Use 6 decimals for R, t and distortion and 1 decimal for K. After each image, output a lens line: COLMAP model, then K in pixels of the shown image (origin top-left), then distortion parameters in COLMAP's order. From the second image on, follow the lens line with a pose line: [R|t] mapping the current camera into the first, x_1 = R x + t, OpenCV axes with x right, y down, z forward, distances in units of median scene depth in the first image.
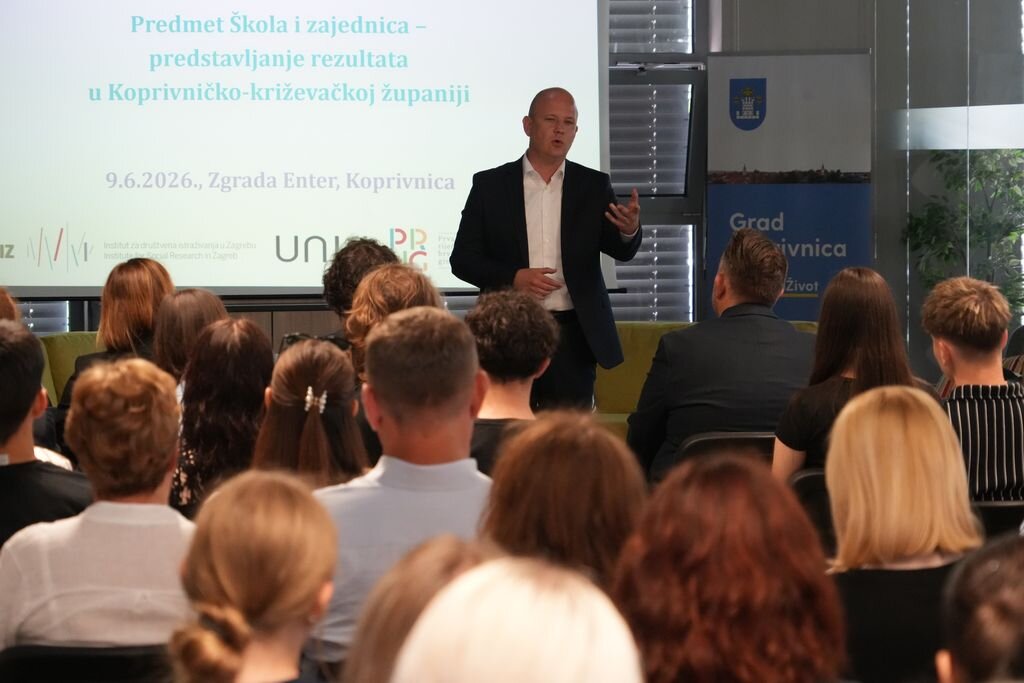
lens RADIAL K [[3744.9, 0, 512.0], [0, 3744.9, 341.5], [0, 0, 1]] dist [-0.207764, -0.269175]
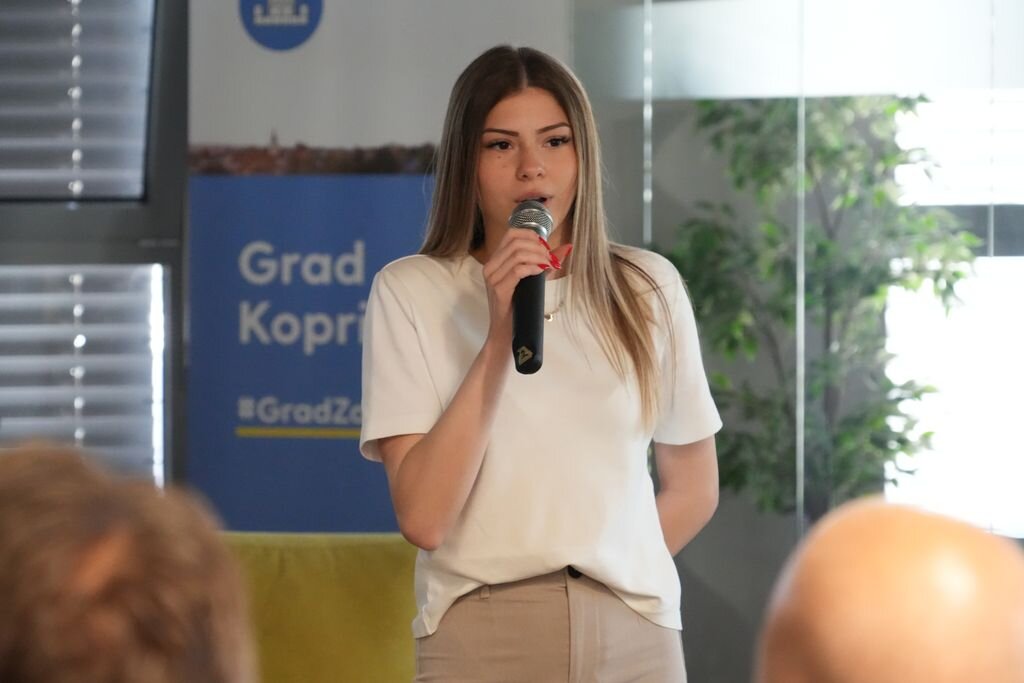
lens RADIAL K [[4608.7, 0, 512.0], [0, 4608.7, 341.5], [0, 0, 1]] dist [0.667804, -2.692728]
pose [[0.994709, 0.002010, 0.102712, 0.034800], [-0.001485, 0.999985, -0.005191, -0.020230], [-0.102721, 0.005011, 0.994698, 0.466720]]
